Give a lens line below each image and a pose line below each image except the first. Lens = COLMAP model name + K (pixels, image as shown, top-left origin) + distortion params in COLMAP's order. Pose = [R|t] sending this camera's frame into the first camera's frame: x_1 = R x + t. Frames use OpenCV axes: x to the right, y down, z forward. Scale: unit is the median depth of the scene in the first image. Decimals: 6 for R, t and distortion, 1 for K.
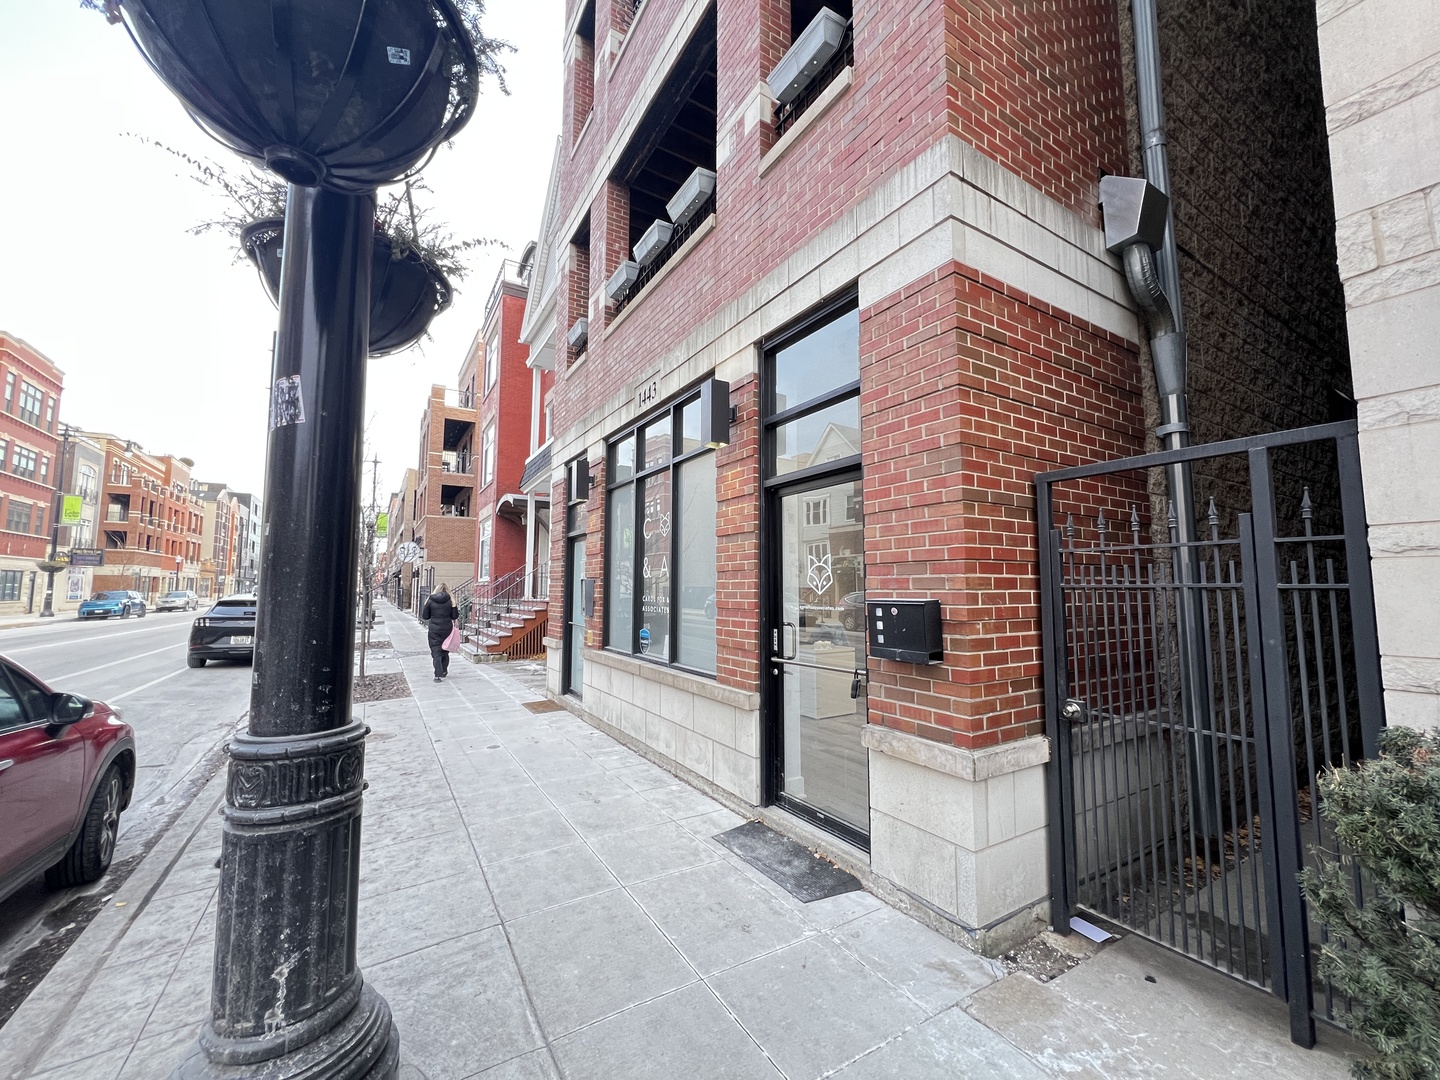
lens RADIAL K [[583.8, 0, 723.2], [0, 583.8, 539.7], [0, 0, 1]] dist [-0.000551, -0.000094]
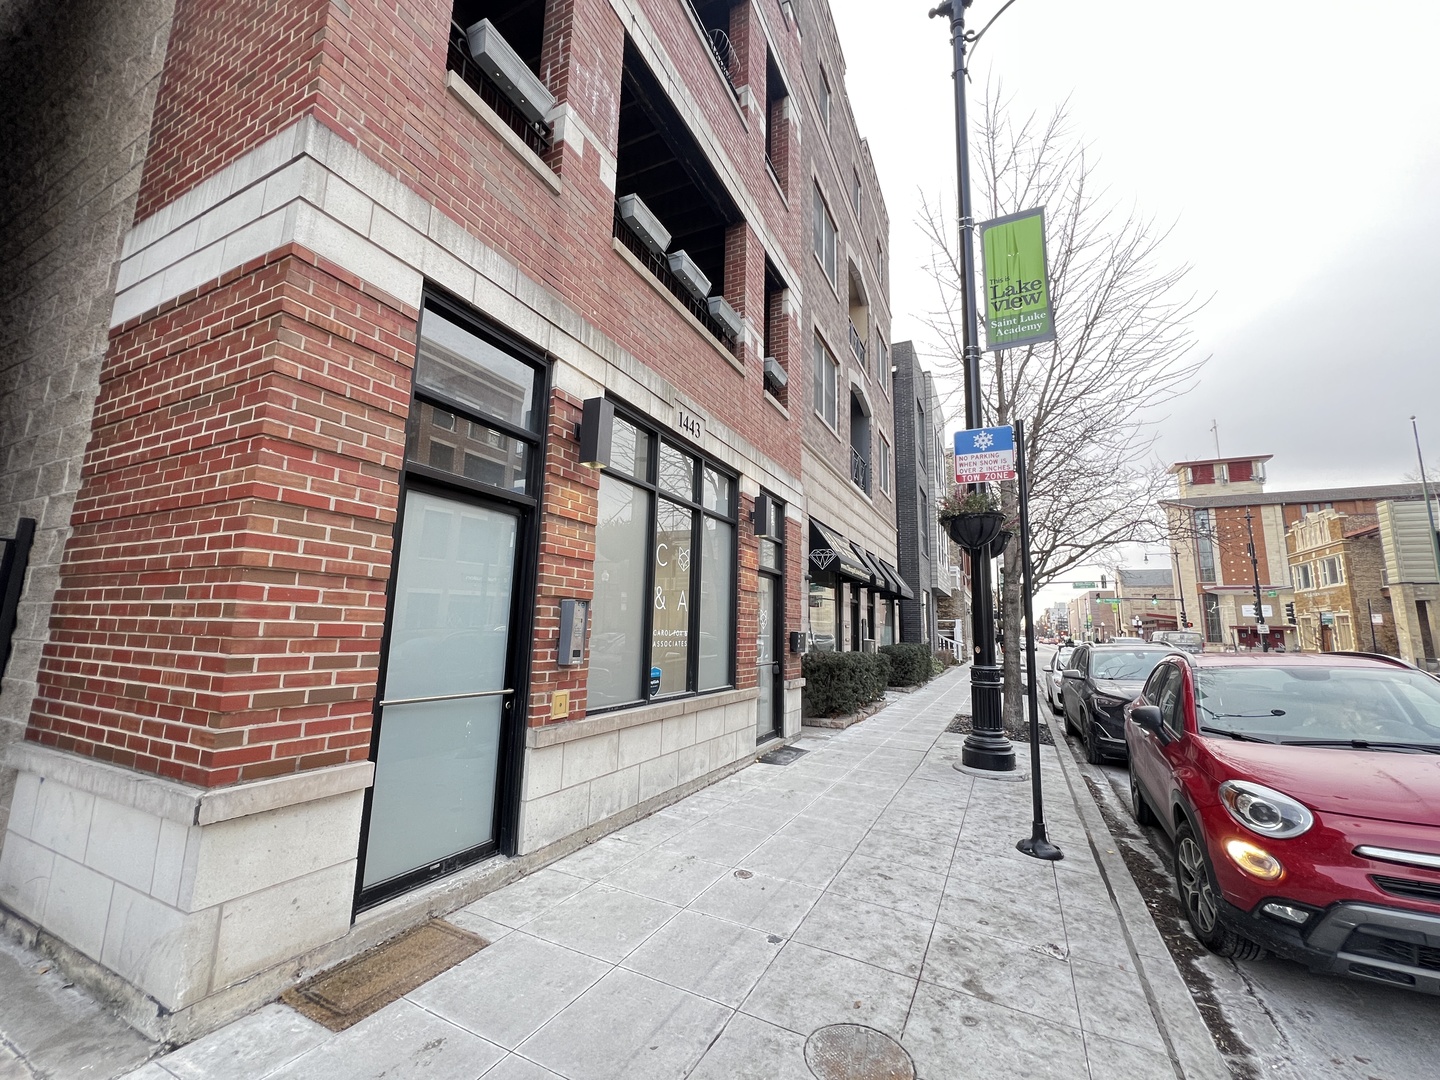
lens RADIAL K [[583.8, 0, 715.6], [0, 583.8, 538.0], [0, 0, 1]] dist [-0.000551, -0.000094]
pose [[-0.534858, 0.118889, 0.836536, -1.339436], [-0.096734, 0.974926, -0.200406, 0.184632], [-0.839386, -0.188110, -0.509947, 1.998864]]
